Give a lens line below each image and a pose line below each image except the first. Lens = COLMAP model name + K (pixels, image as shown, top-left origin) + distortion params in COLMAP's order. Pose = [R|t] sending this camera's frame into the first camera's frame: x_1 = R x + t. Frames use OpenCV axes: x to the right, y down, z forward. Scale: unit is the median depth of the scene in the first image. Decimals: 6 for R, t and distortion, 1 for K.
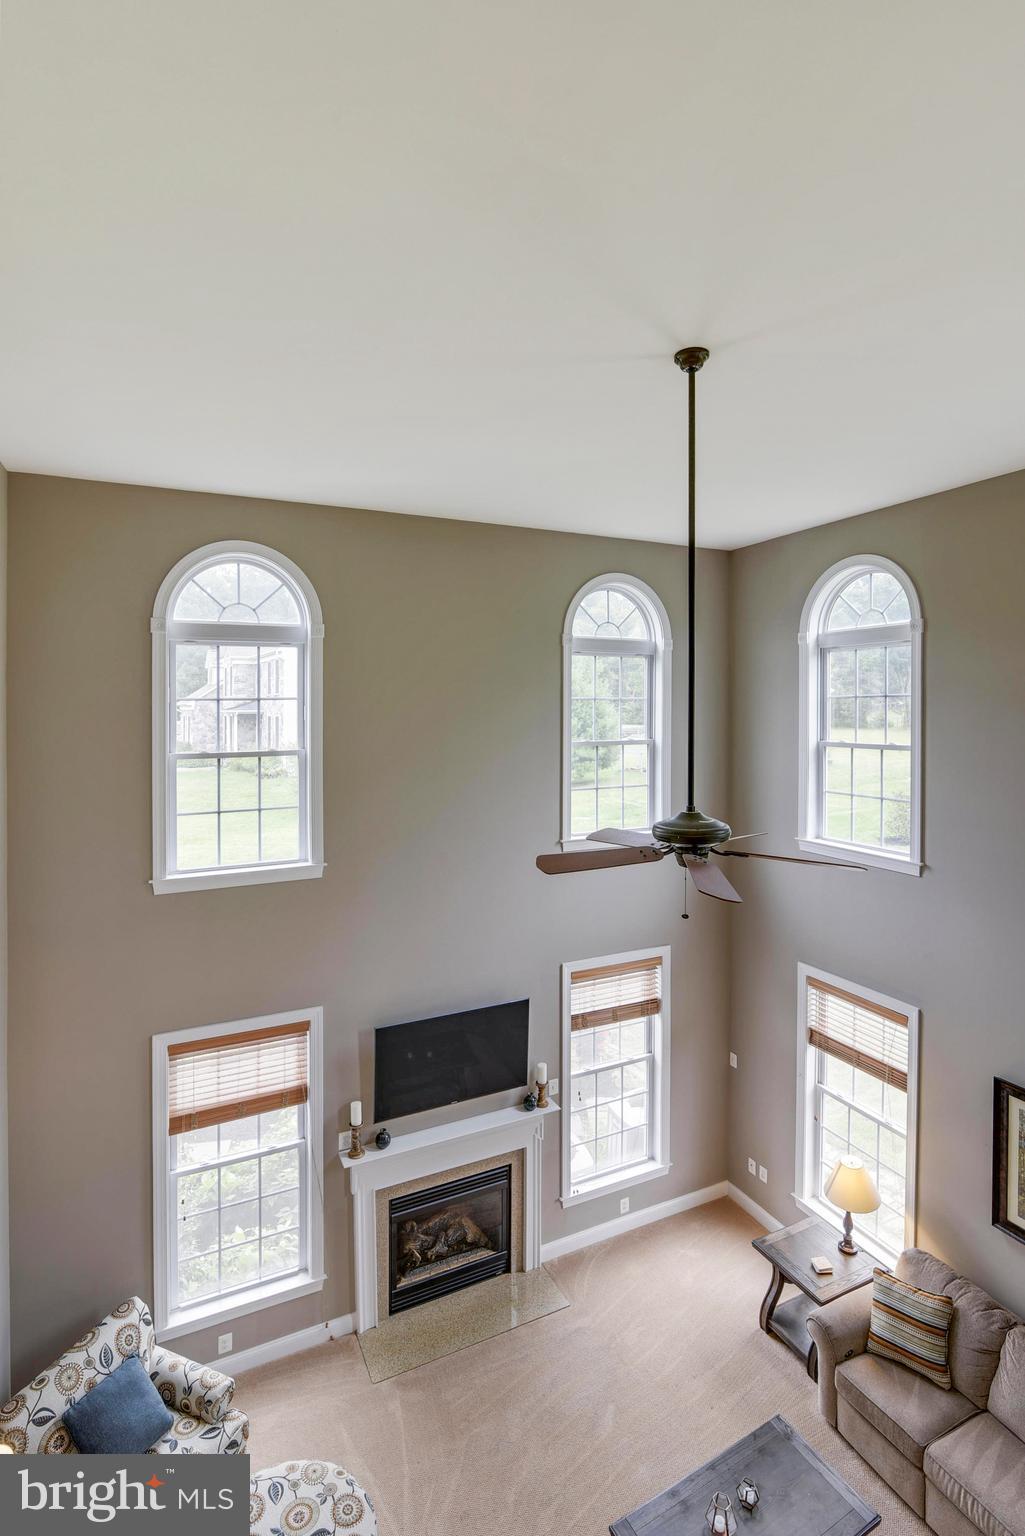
lens RADIAL K [[718.8, 0, 491.8], [0, 718.8, 712.0], [0, 0, 1]] dist [-0.008951, 0.000087]
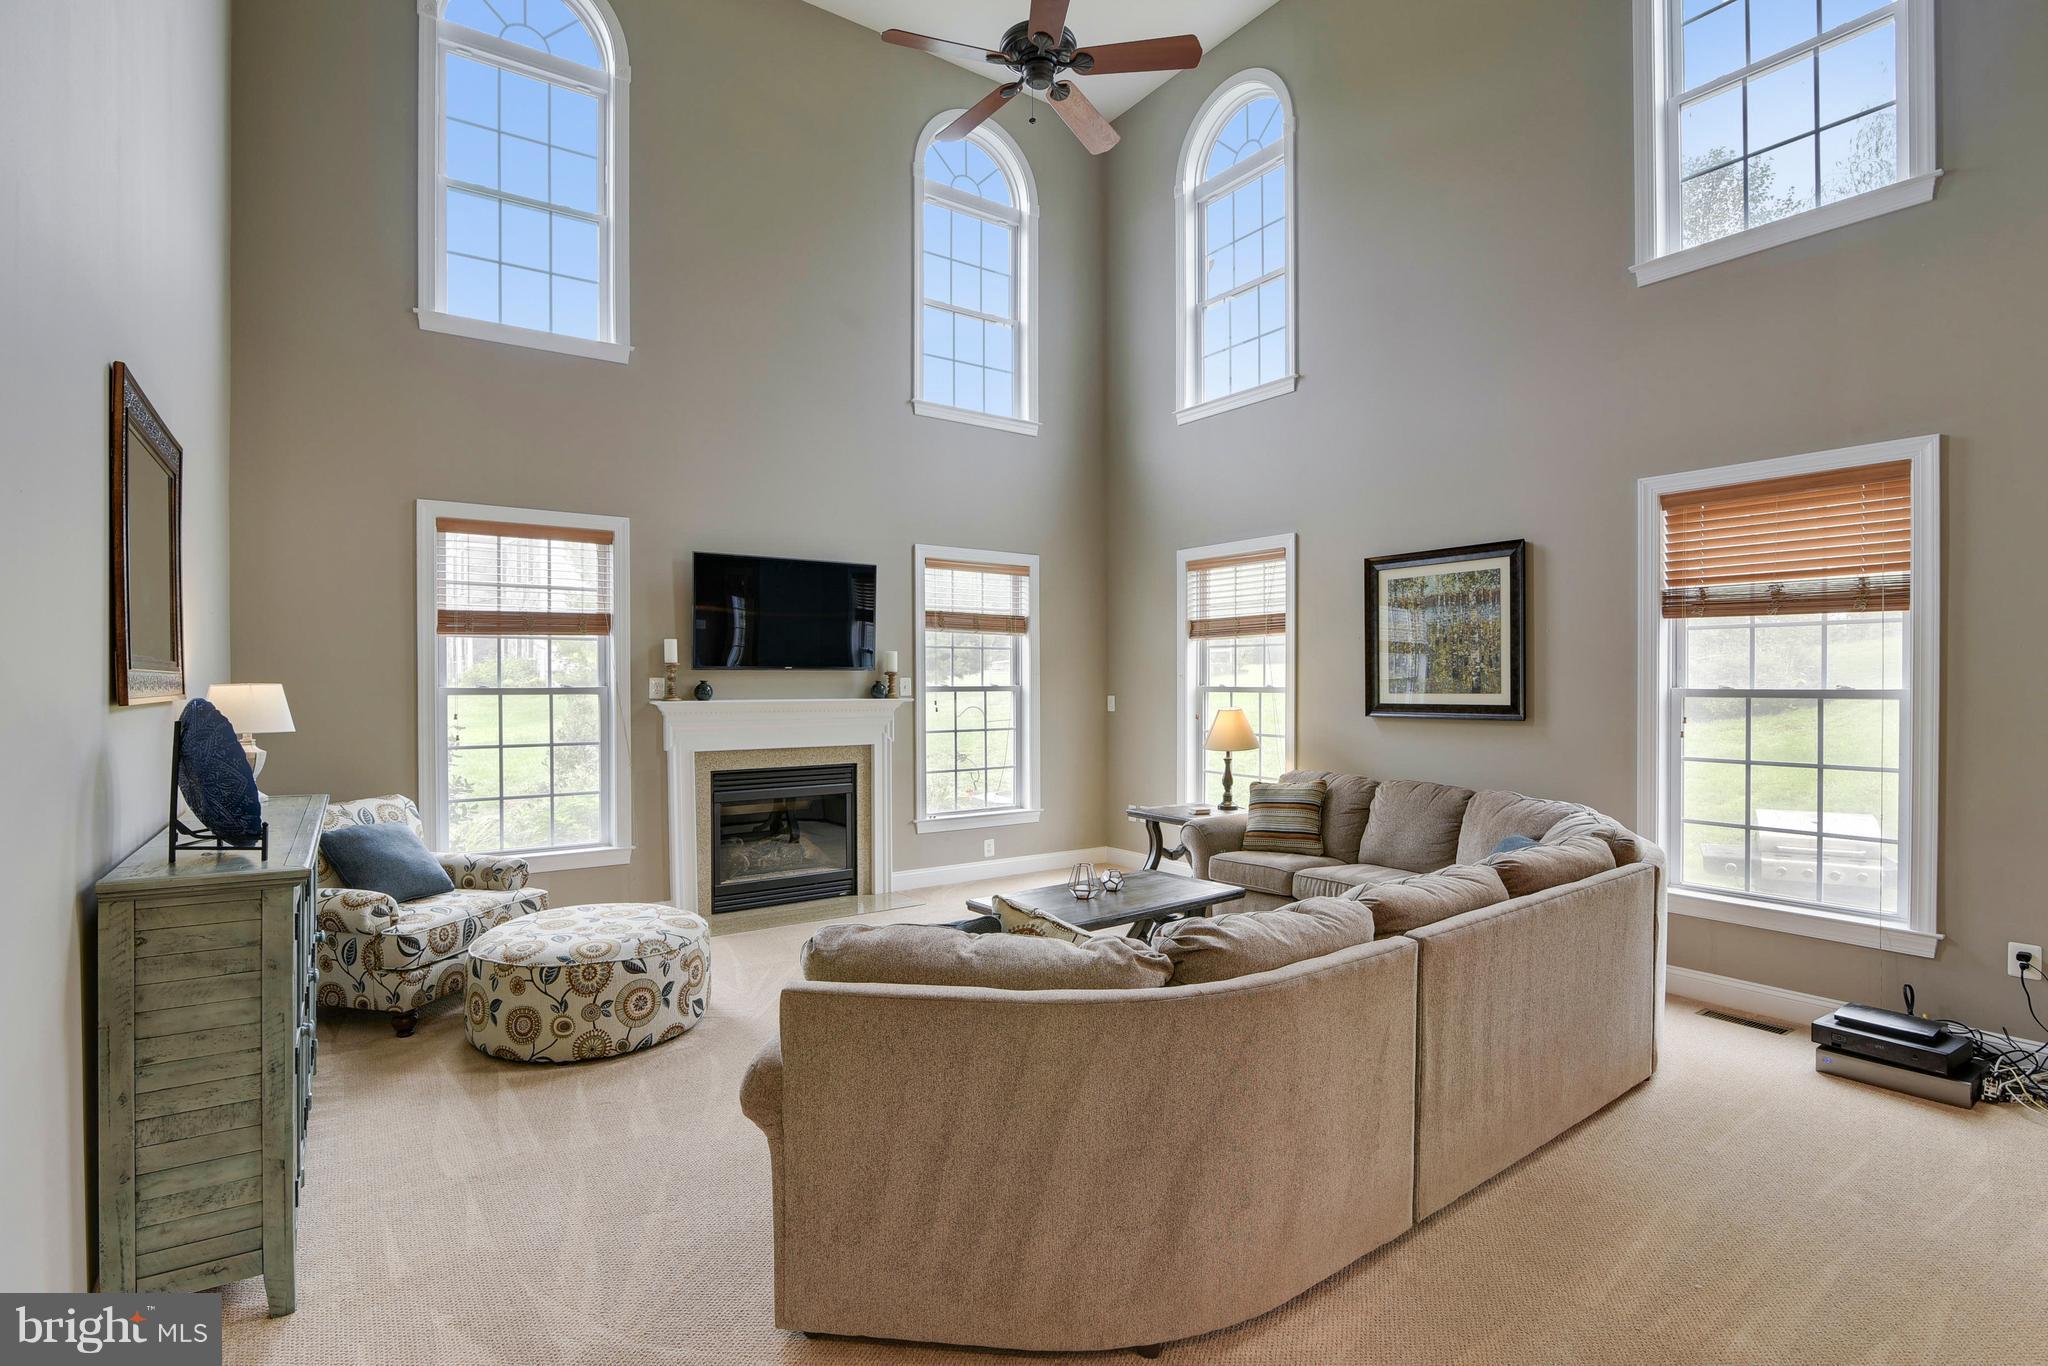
lens RADIAL K [[958.4, 0, 975.9], [0, 958.4, 683.6], [0, 0, 1]] dist [-0.008951, 0.000087]
pose [[0.986735, -0.005603, 0.162244, -0.018540], [0.006320, 0.999972, -0.003904, 0.581408], [-0.162218, 0.004878, 0.986743, -0.157029]]
